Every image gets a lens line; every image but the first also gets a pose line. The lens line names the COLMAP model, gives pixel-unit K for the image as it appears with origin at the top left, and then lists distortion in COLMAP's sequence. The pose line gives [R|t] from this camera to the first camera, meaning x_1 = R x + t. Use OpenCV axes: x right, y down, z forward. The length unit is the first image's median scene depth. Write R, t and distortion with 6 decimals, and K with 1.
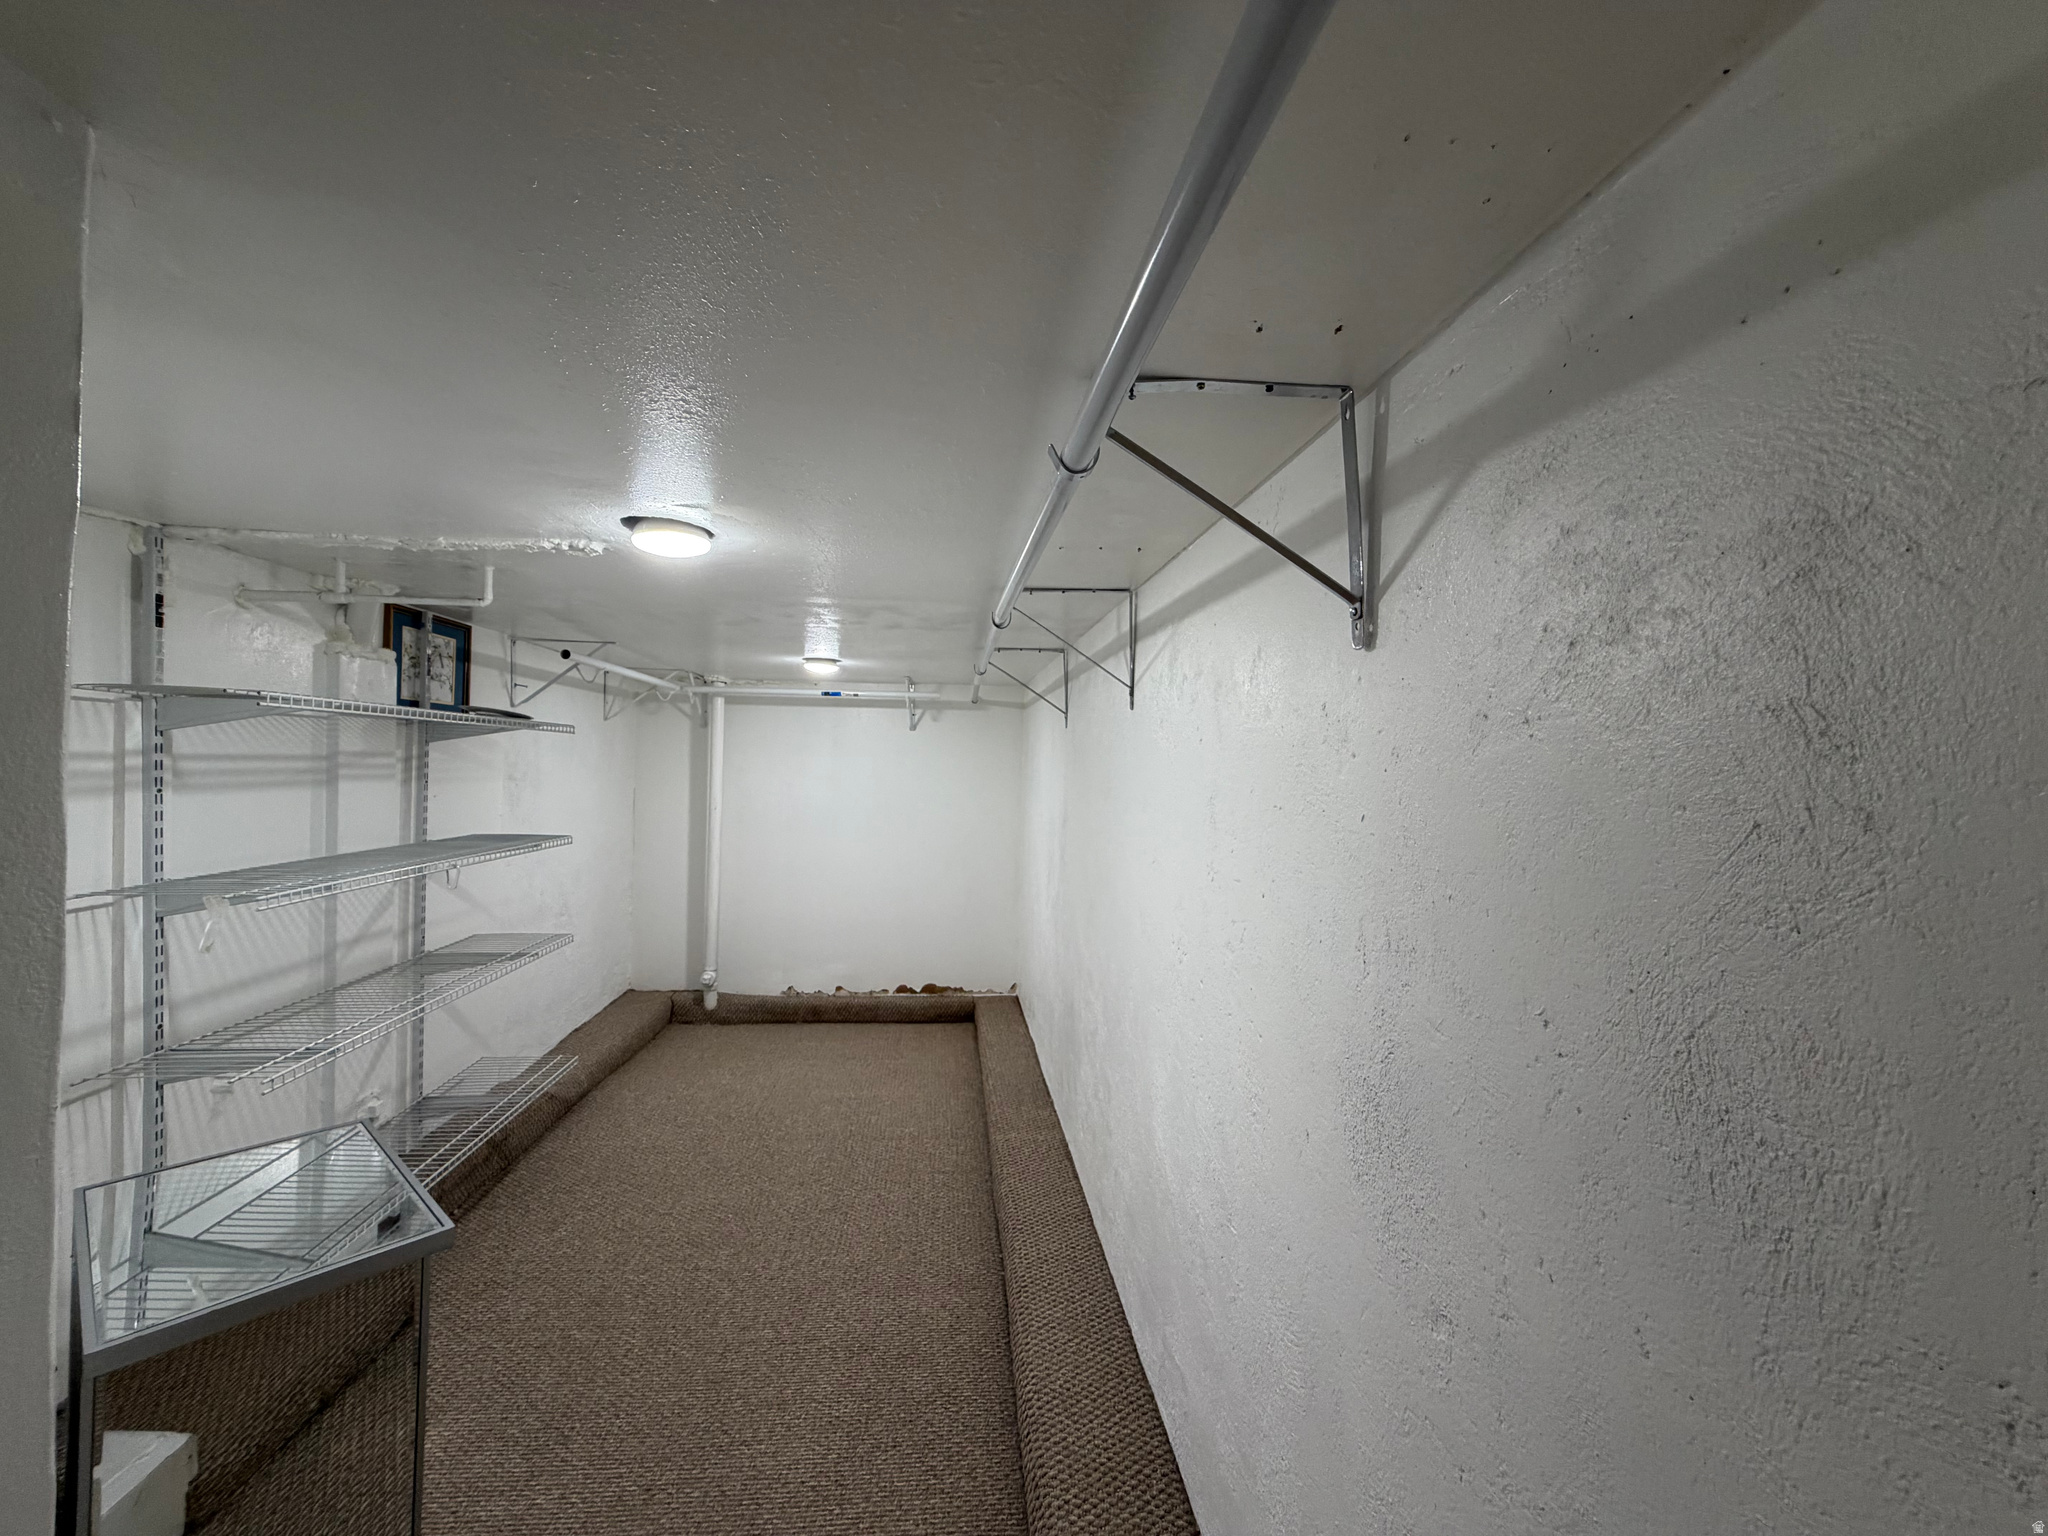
lens RADIAL K [[810.6, 0, 1017.0], [0, 810.6, 771.2], [0, 0, 1]] dist [0.001751, 0.000264]
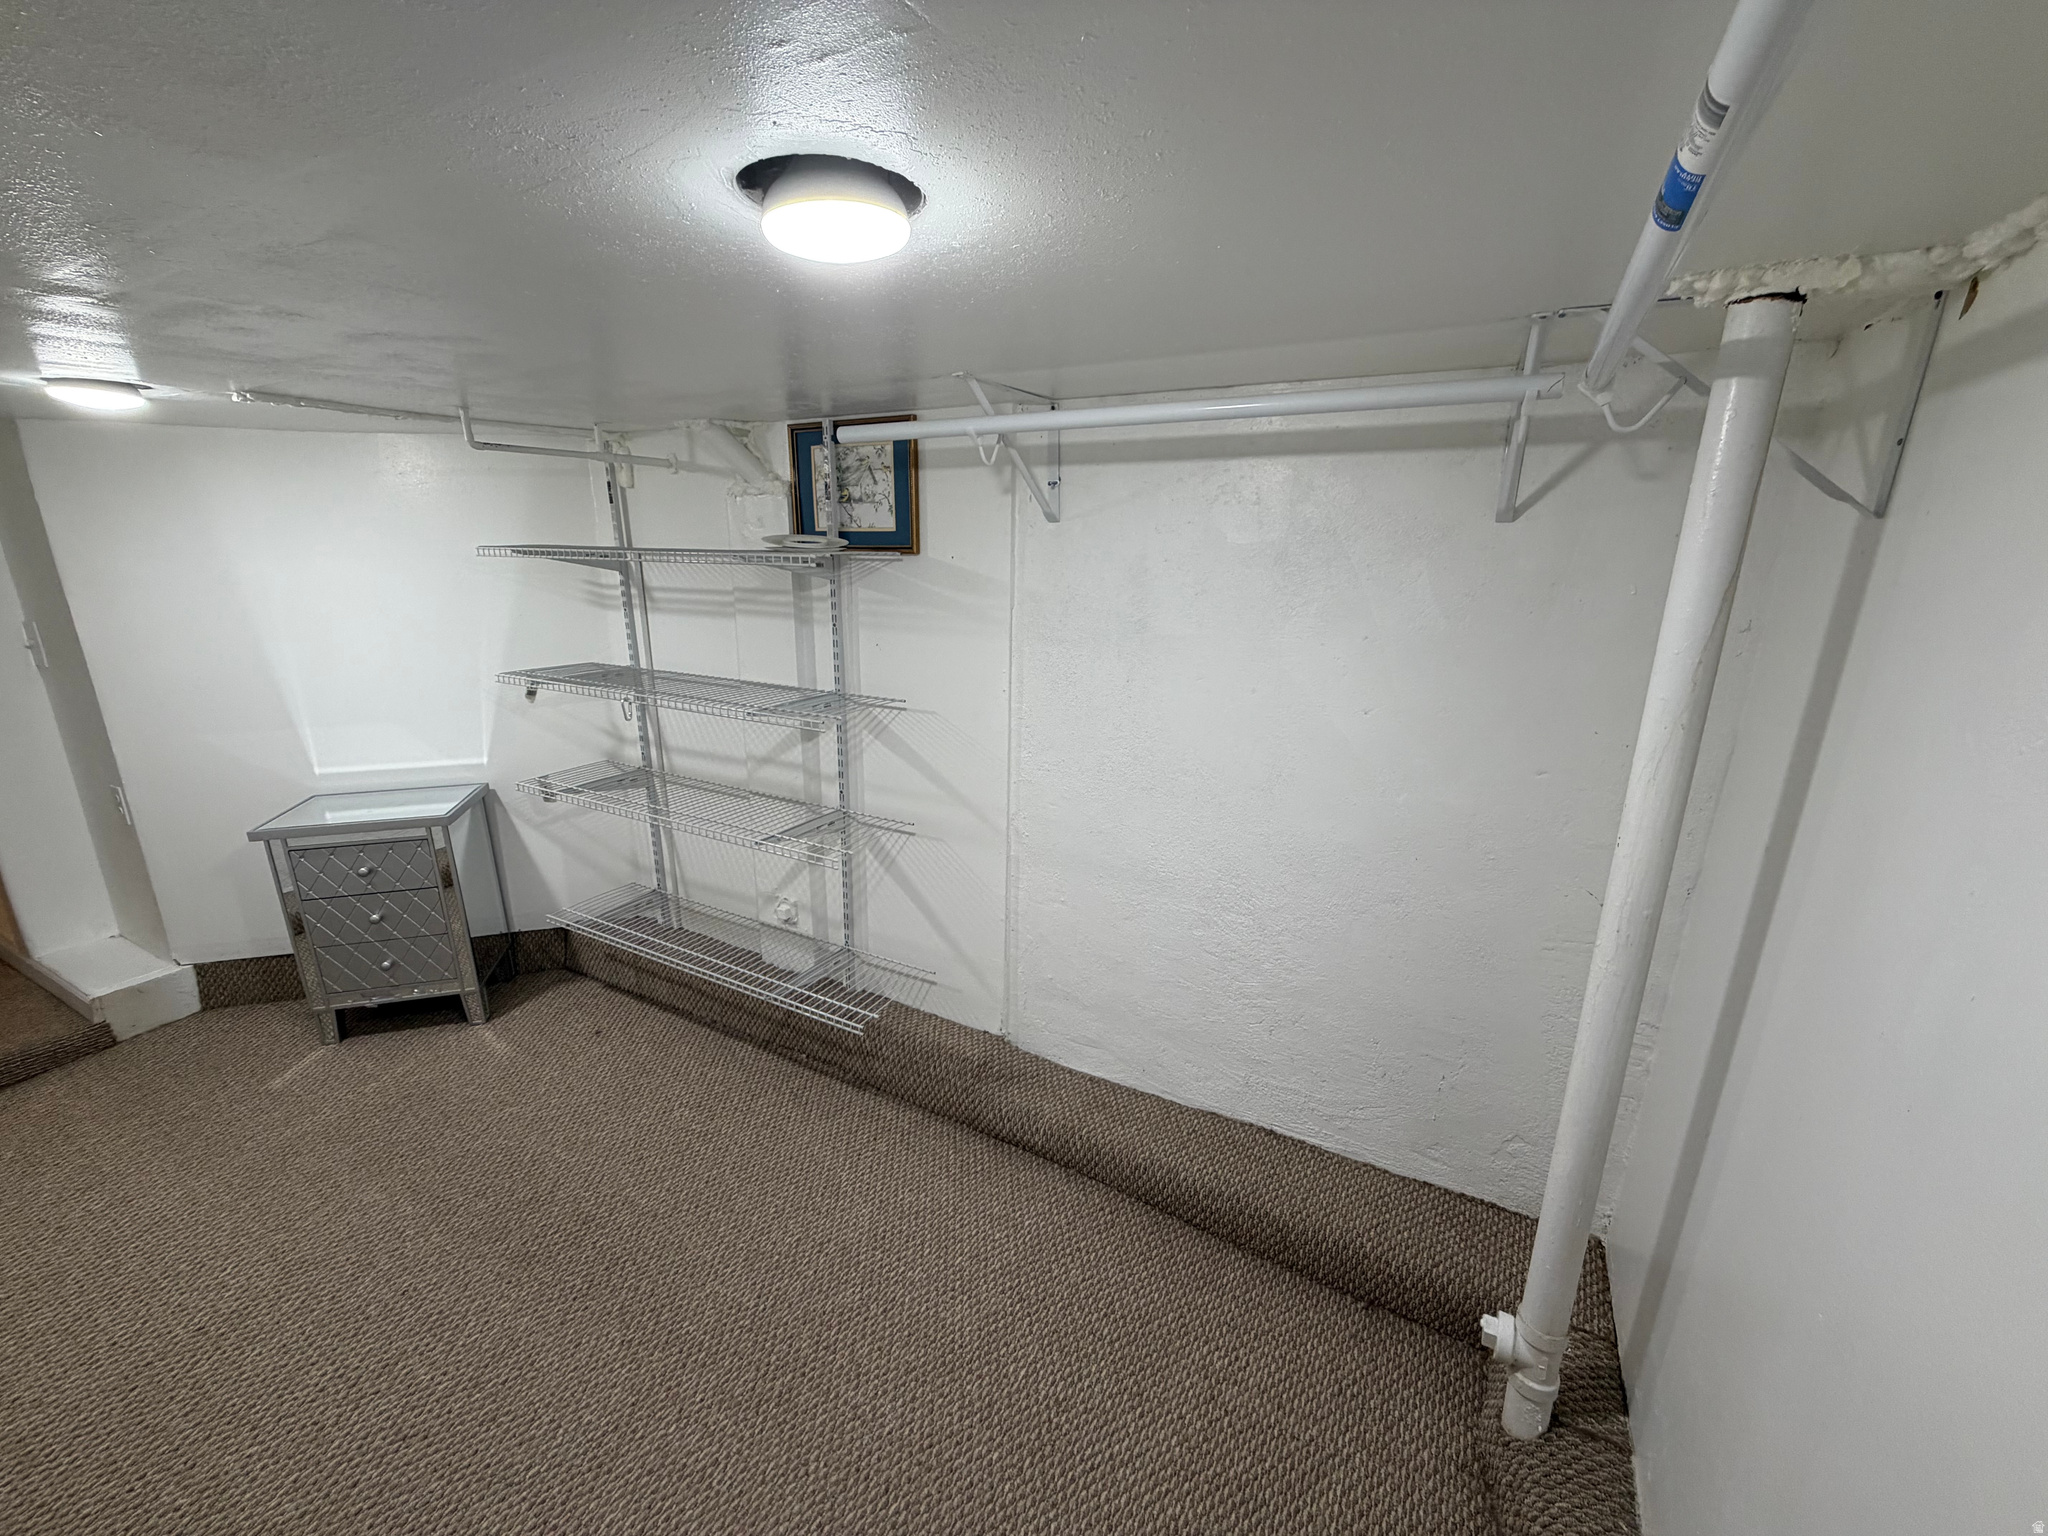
lens RADIAL K [[810.6, 0, 1025.3], [0, 810.6, 779.3], [0, 0, 1]] dist [0.001751, 0.000264]
pose [[-0.578340, 0.174346, -0.796948, -0.080423], [-0.041310, 0.969385, 0.242048, -0.034607], [0.814749, 0.172908, -0.553432, 1.244664]]
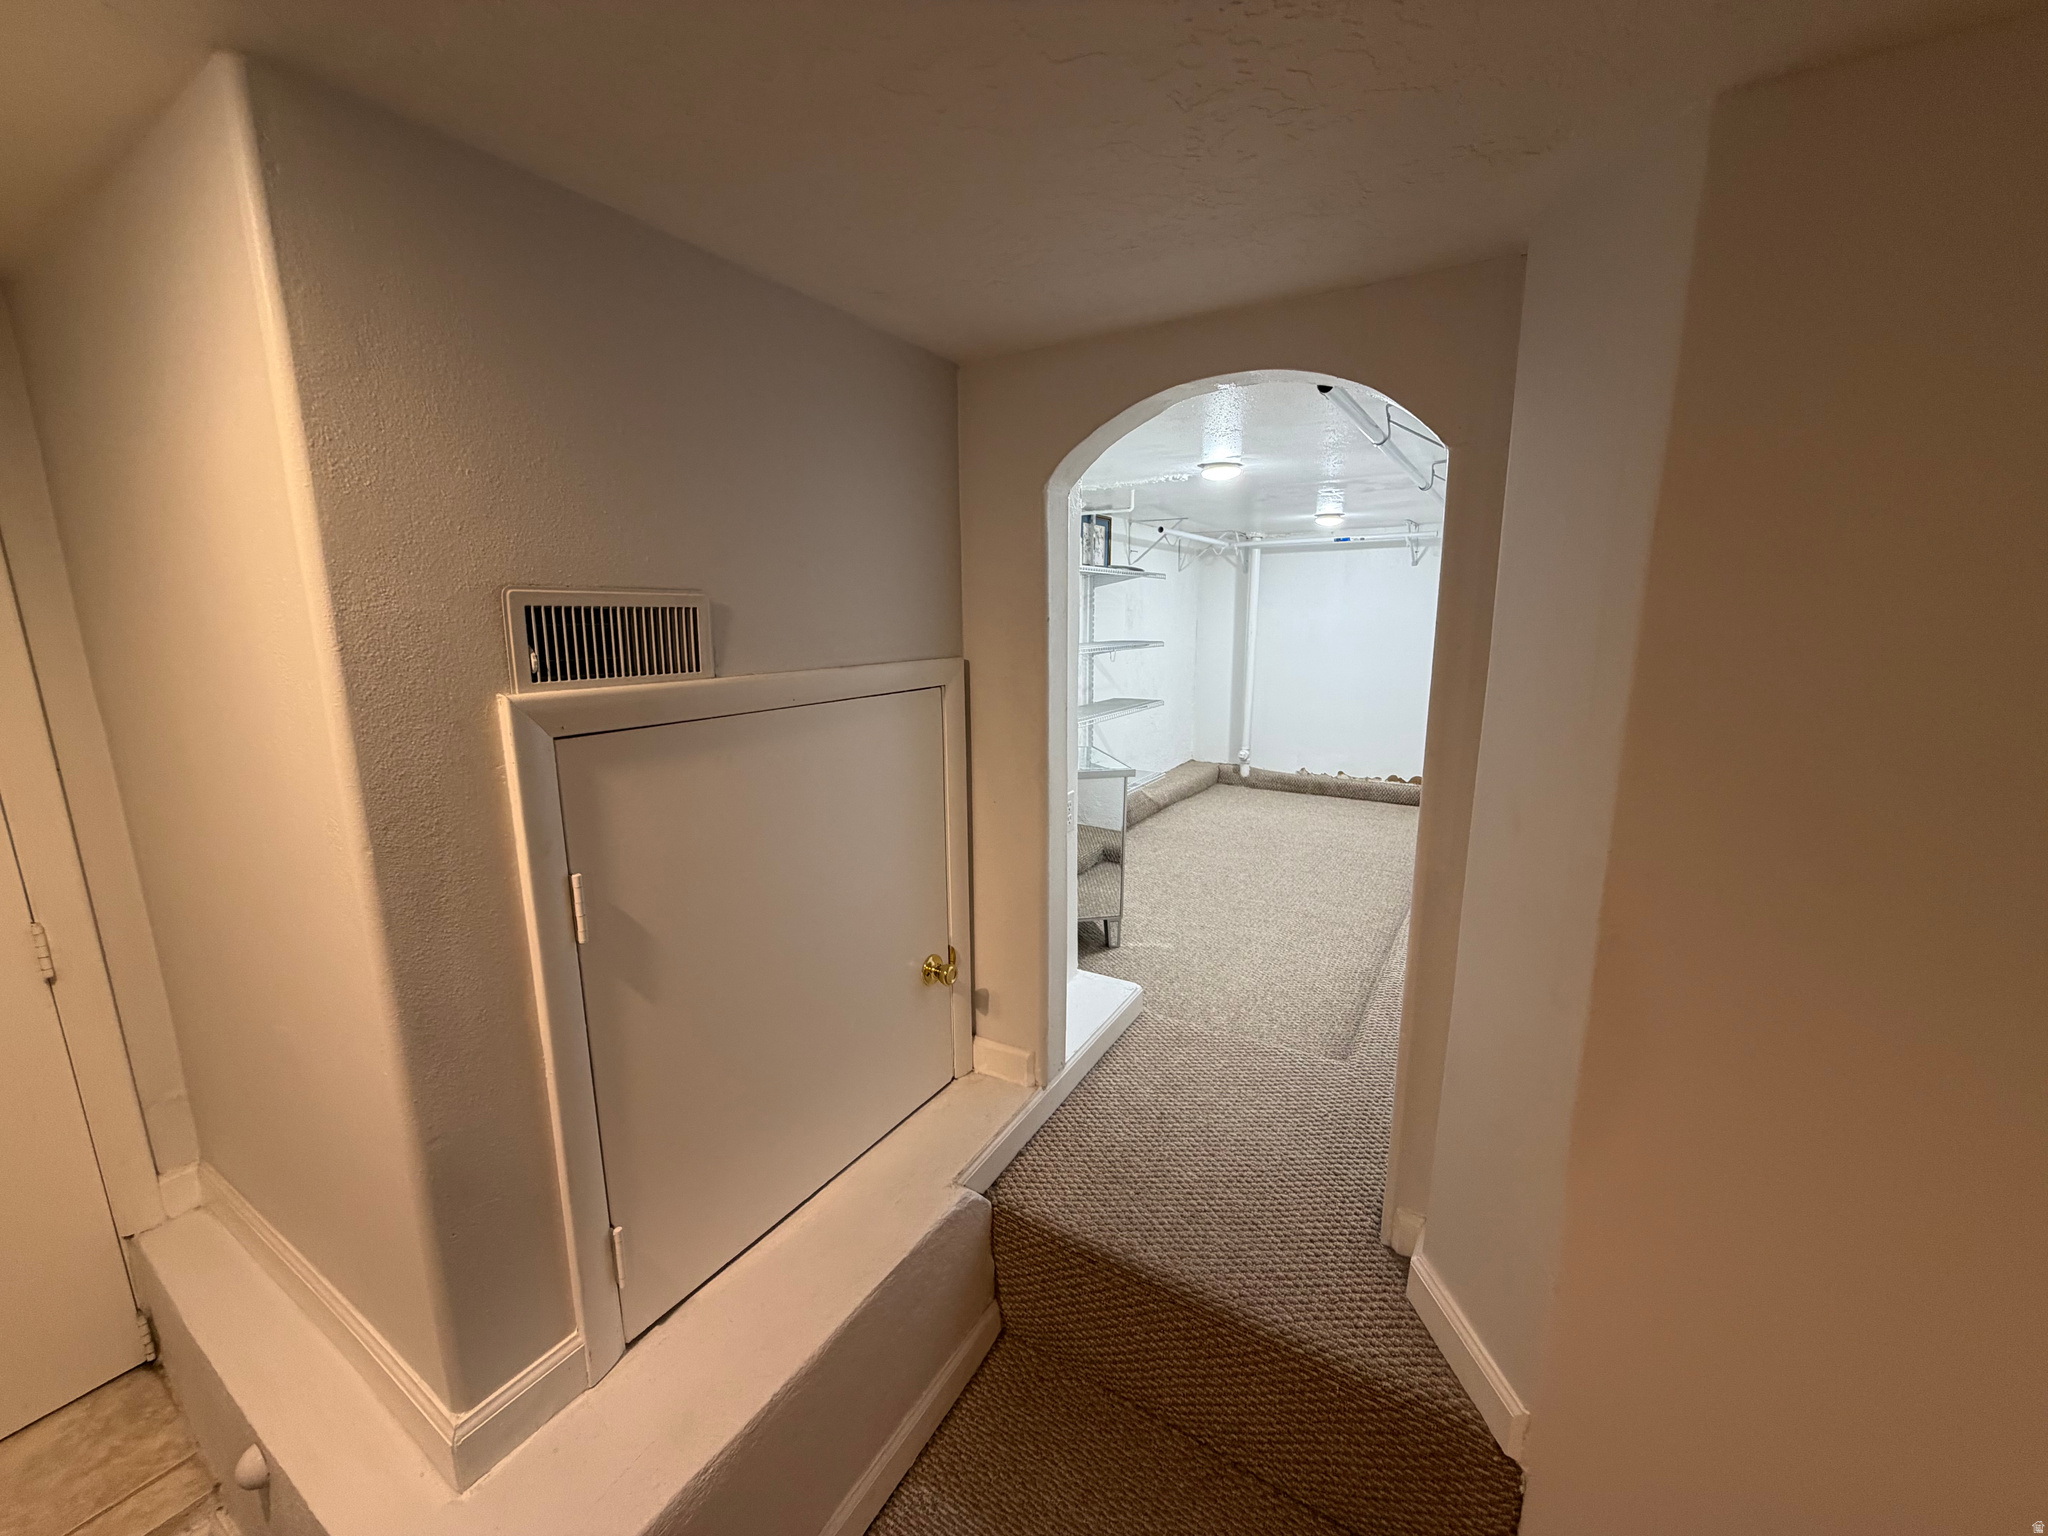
lens RADIAL K [[810.6, 0, 1016.3], [0, 810.6, 761.0], [0, 0, 1]] dist [0.001751, 0.000264]
pose [[0.794400, 0.083440, -0.601636, 0.189867], [0.019131, 0.986591, 0.162089, 0.036977], [0.607093, -0.140273, 0.782151, -0.422639]]
